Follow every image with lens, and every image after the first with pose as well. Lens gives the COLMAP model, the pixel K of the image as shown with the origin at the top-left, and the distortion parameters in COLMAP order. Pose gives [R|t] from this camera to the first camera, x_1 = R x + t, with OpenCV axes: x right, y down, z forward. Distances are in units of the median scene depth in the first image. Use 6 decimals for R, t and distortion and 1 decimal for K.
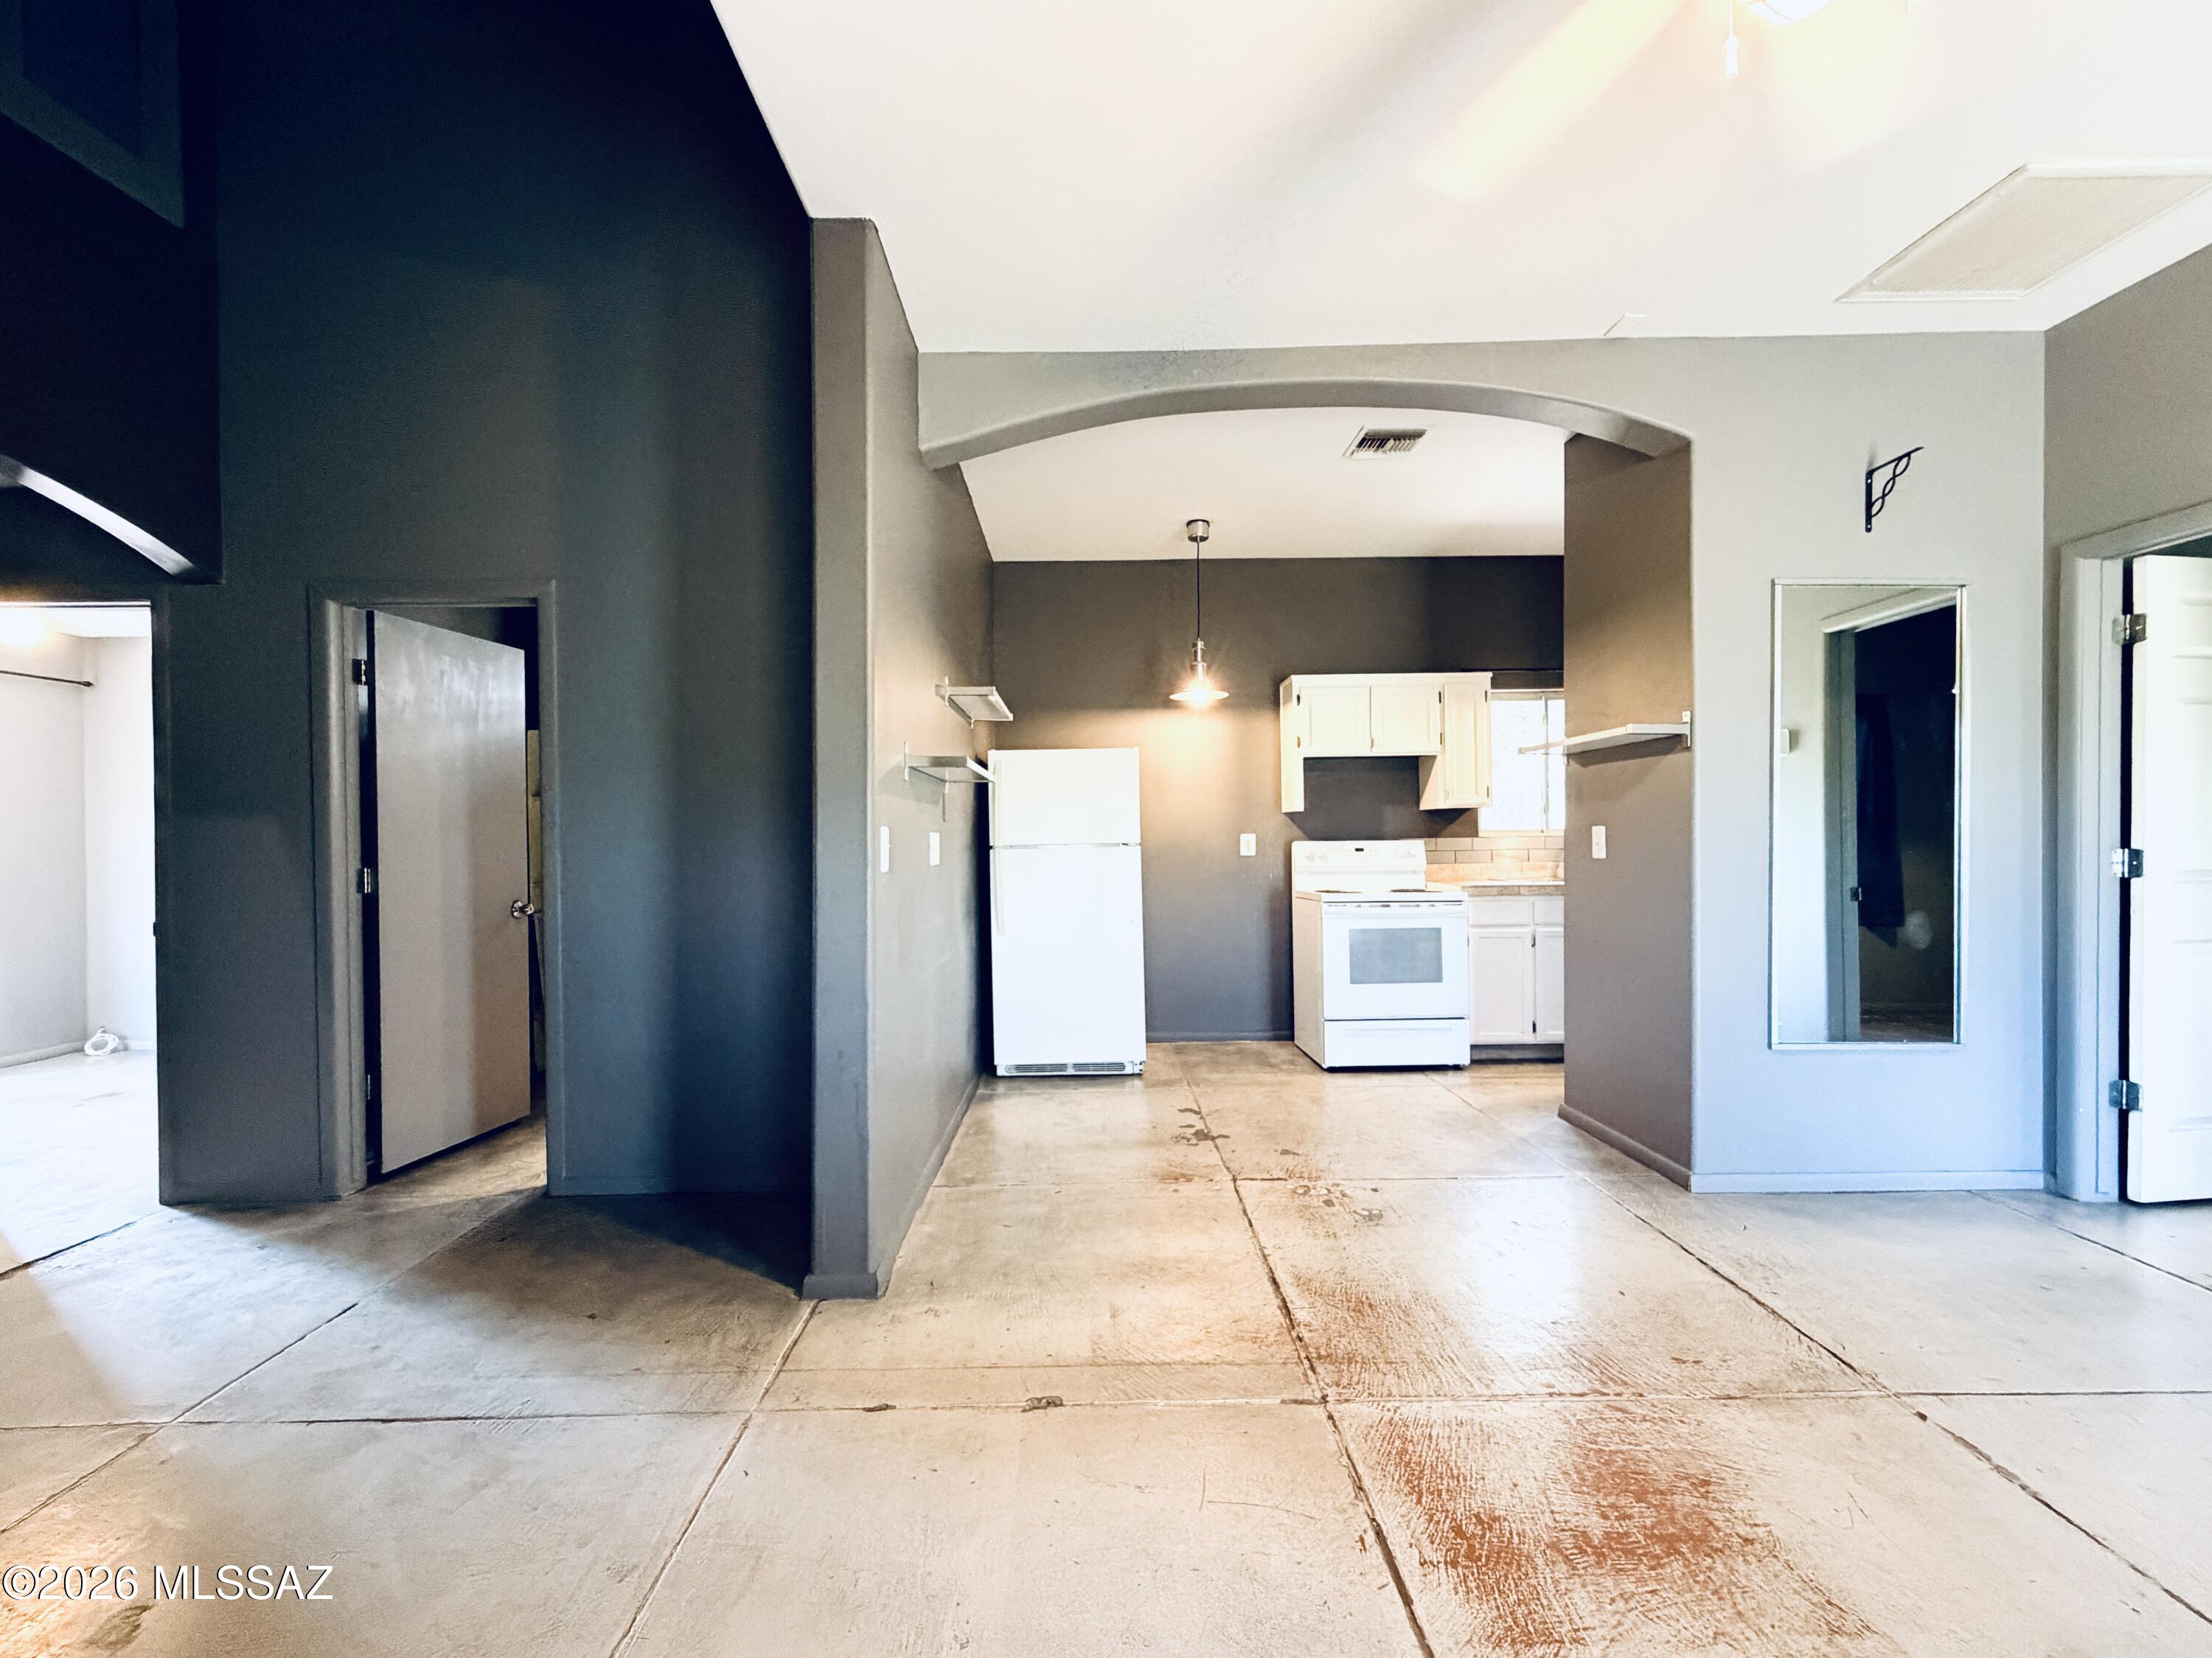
lens RADIAL K [[917.0, 0, 1101.7], [0, 917.0, 843.1], [0, 0, 1]] dist [0.001098, 0.000242]
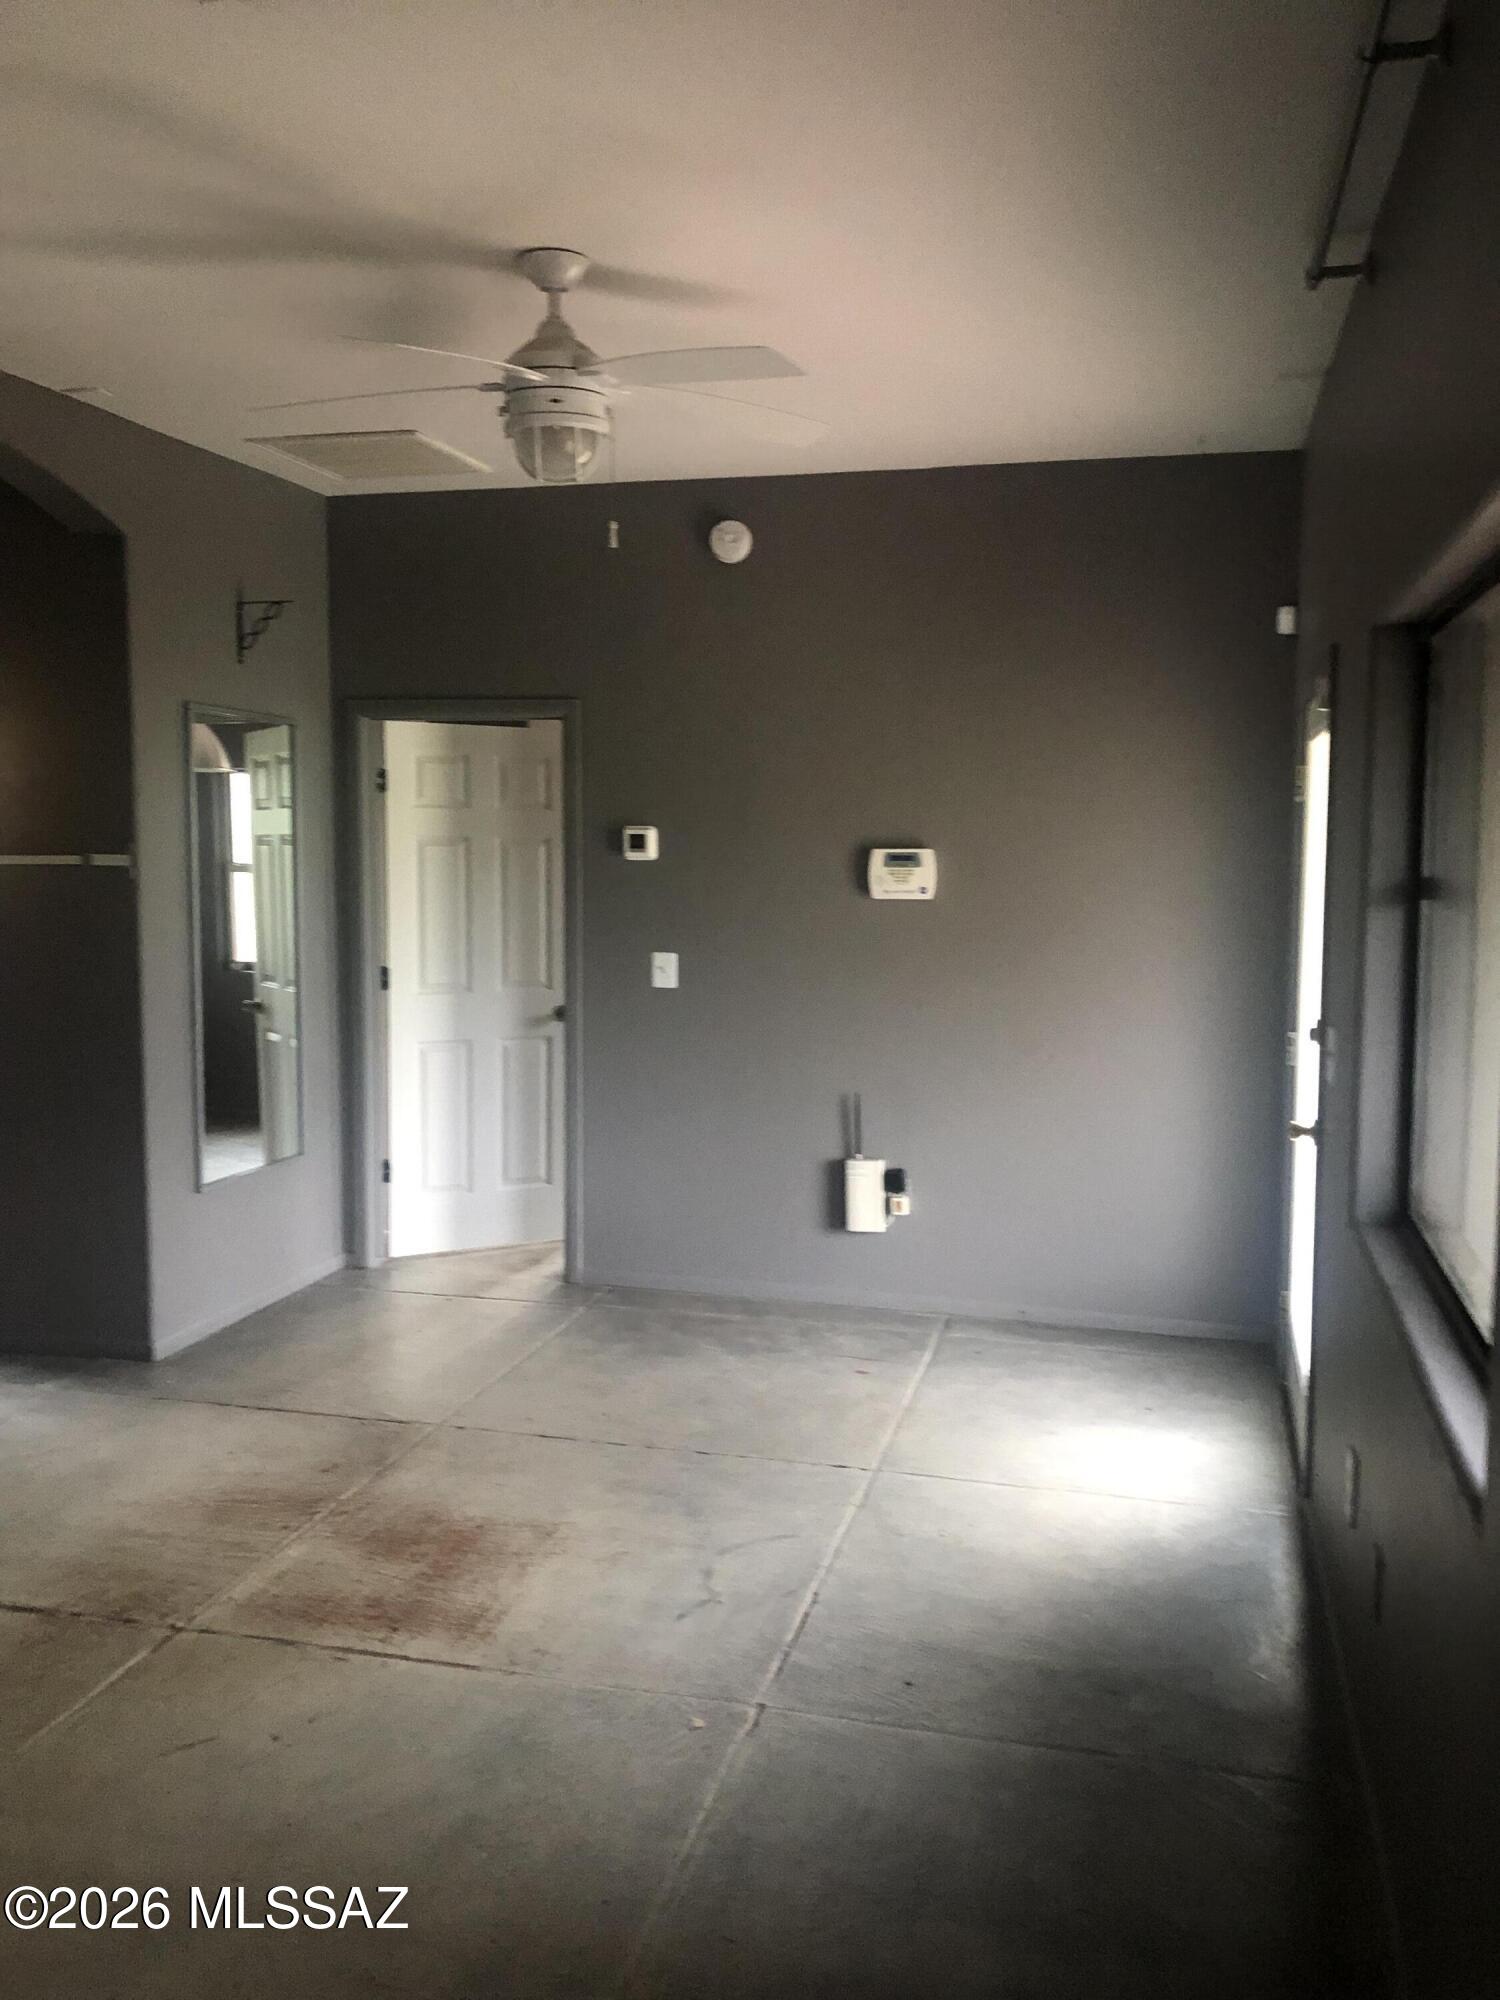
lens RADIAL K [[1618.4, 0, 752.6], [0, 1618.4, 1003.8], [0, 0, 1]] dist [0.071939, -0.006484]
pose [[0.264524, -0.082084, 0.960879, -0.779390], [0.003095, 0.996438, 0.084269, -0.121207], [-0.964374, -0.019317, 0.263836, -0.015337]]
